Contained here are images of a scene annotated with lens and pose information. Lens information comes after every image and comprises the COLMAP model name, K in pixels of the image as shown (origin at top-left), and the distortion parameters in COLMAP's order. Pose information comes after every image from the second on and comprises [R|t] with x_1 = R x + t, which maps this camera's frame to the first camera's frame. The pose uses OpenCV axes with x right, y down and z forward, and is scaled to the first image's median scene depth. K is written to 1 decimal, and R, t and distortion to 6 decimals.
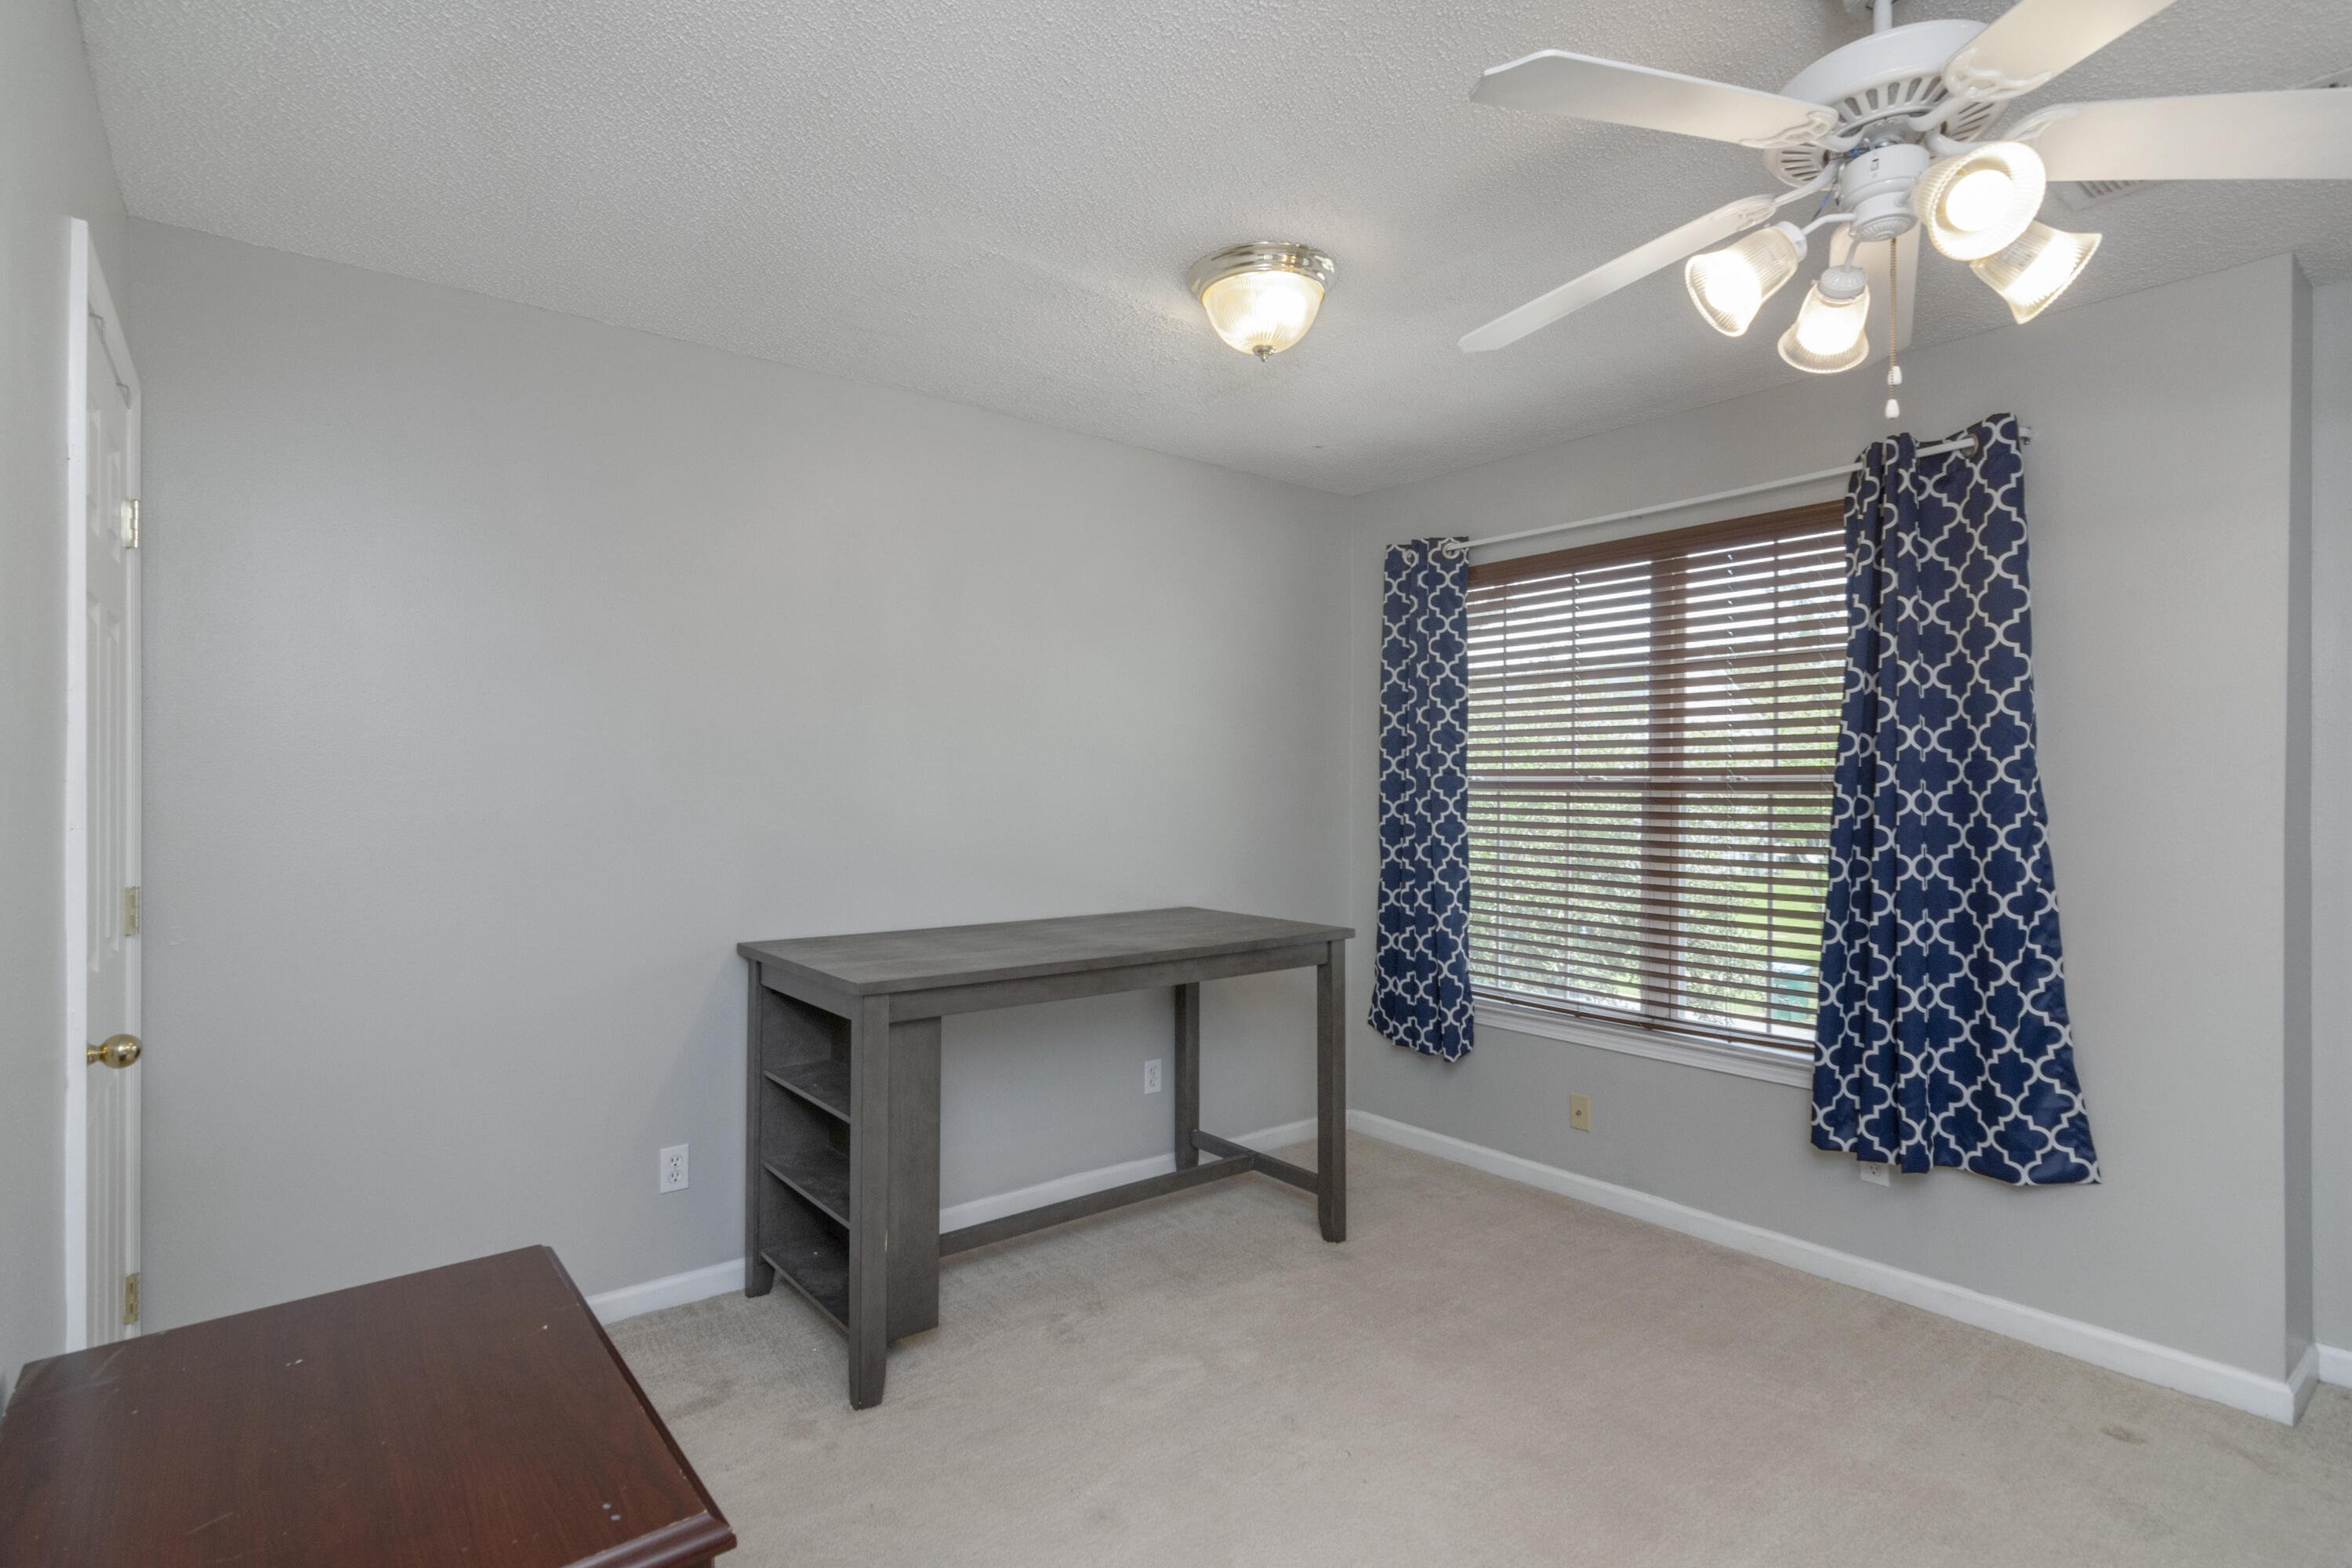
lens RADIAL K [[1140.1, 0, 1171.1], [0, 1140.1, 777.3], [0, 0, 1]] dist [-0.004371, -0.000887]
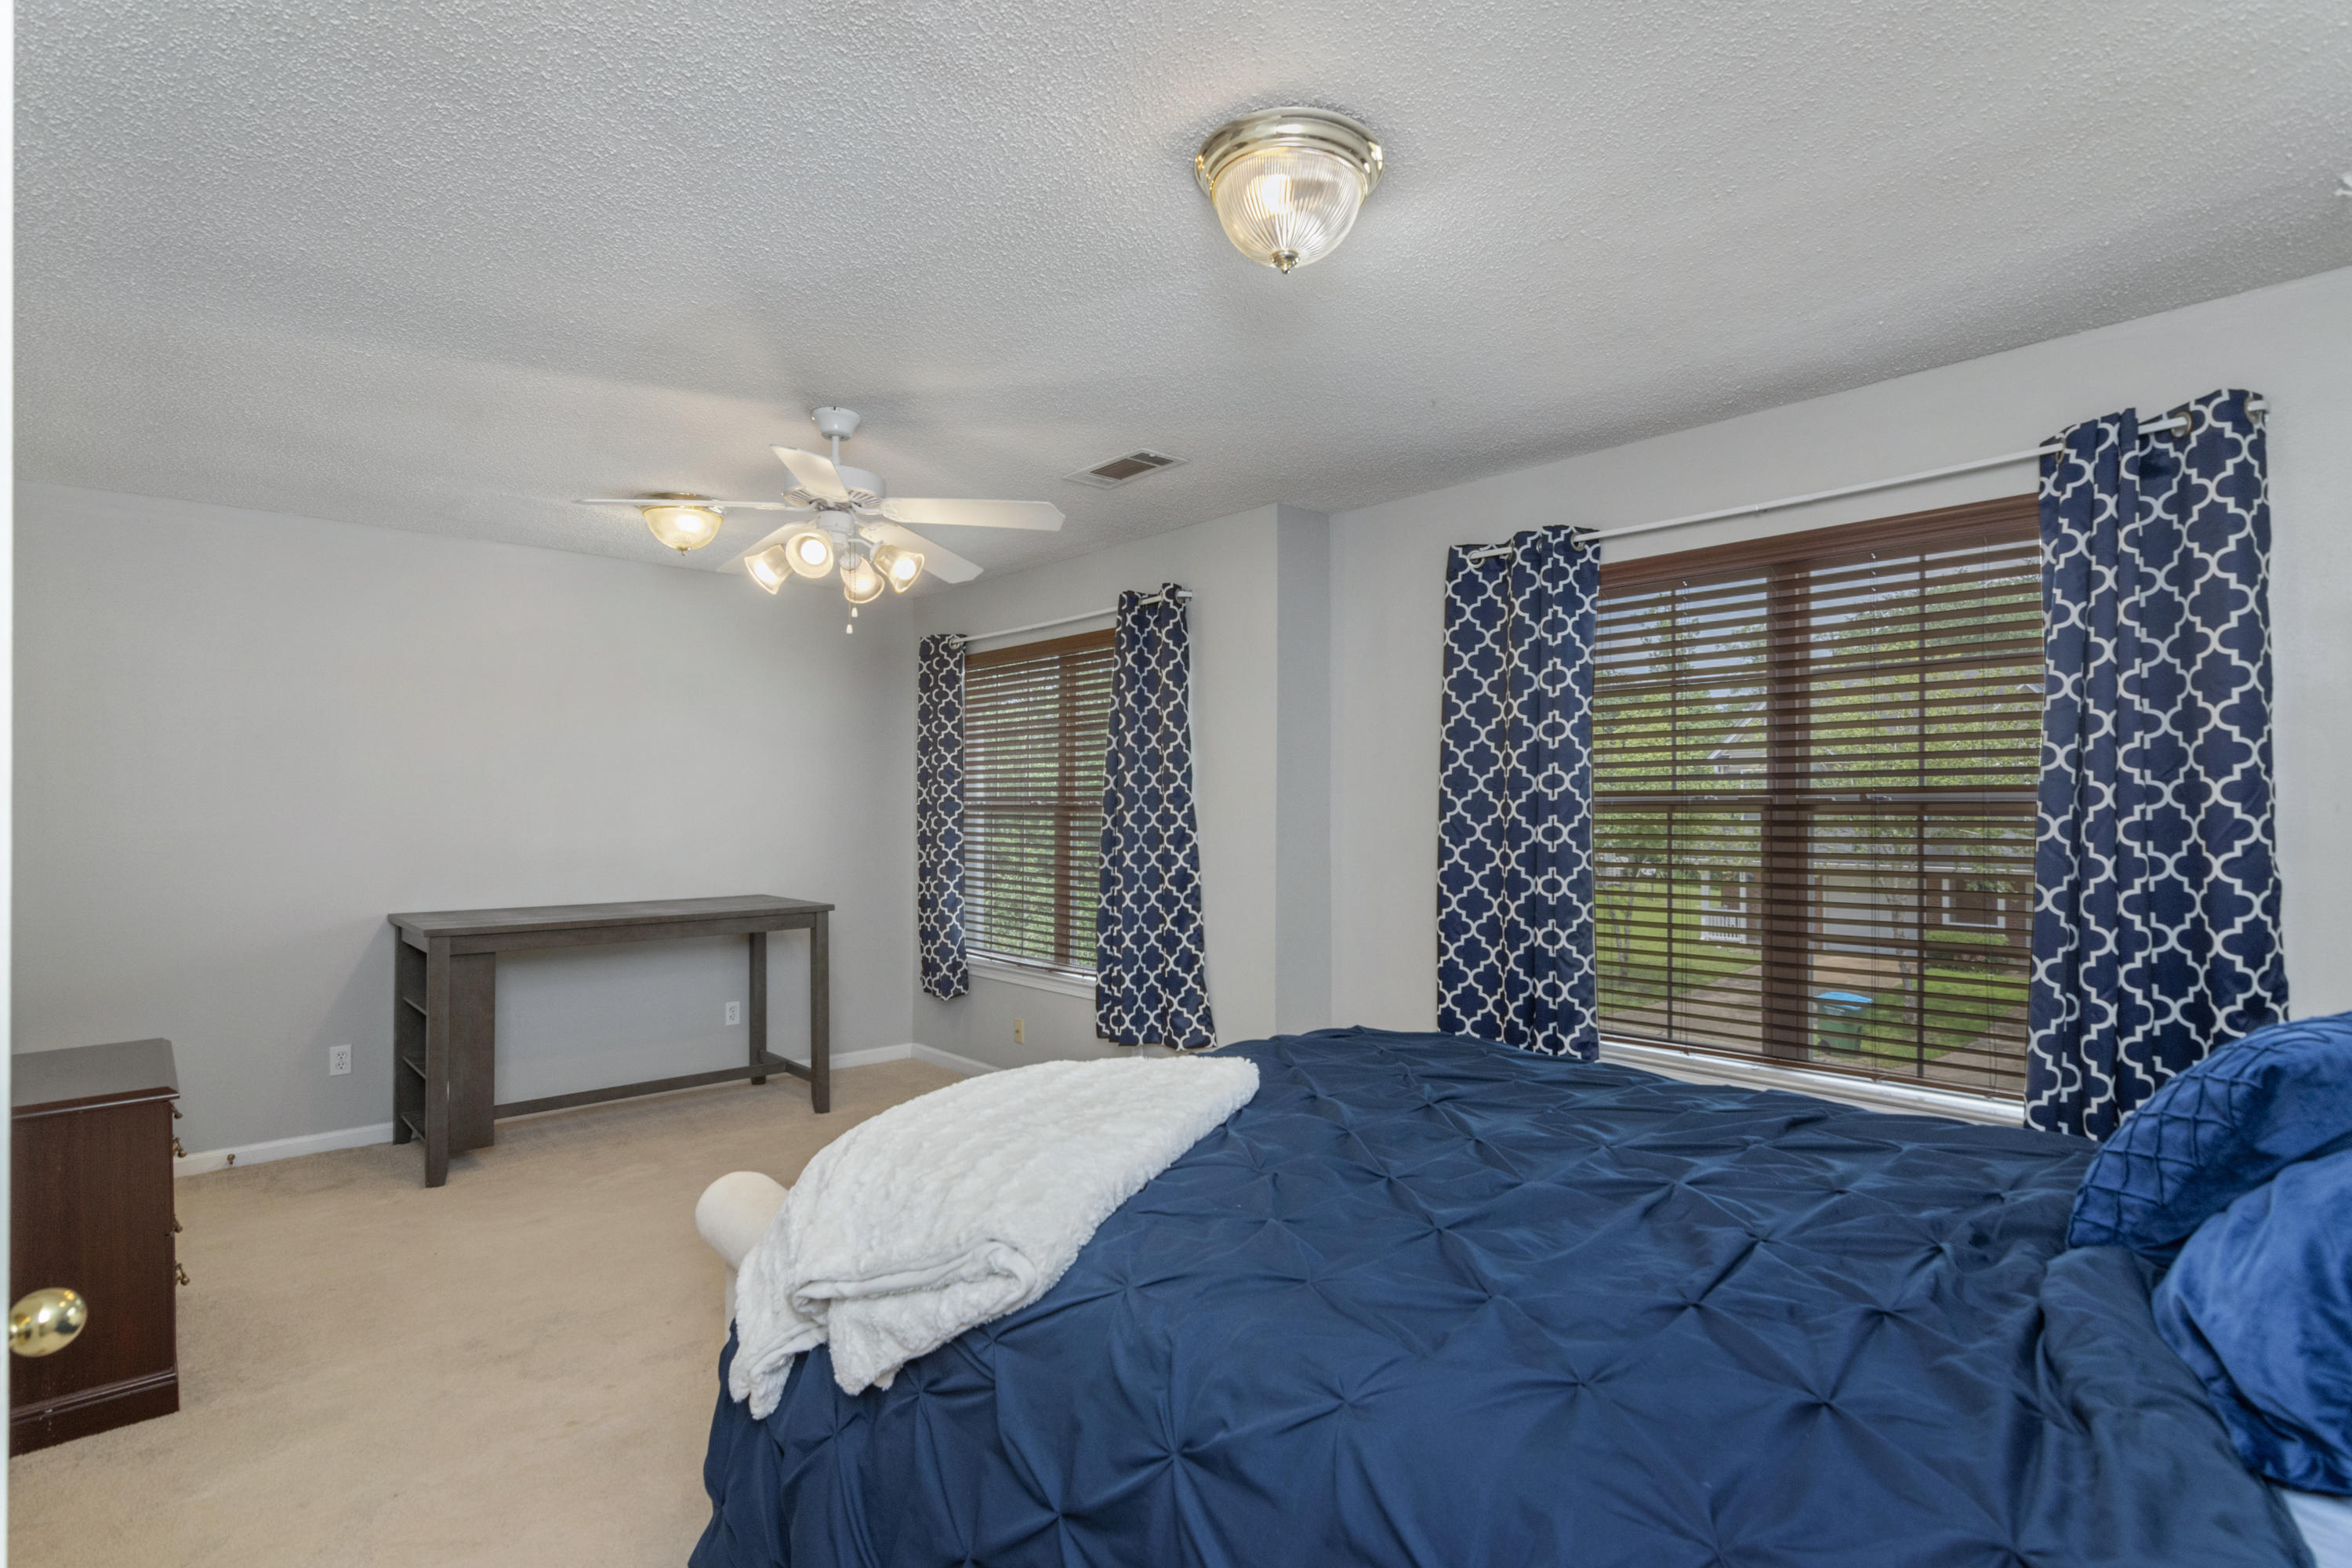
lens RADIAL K [[1140.1, 0, 1180.9], [0, 1140.1, 799.7], [0, 0, 1]] dist [-0.004371, -0.000887]
pose [[0.997770, -0.002408, 0.066703, 0.588476], [0.002258, 0.999995, 0.002318, -0.008604], [-0.066708, -0.002162, 0.997770, -0.600086]]
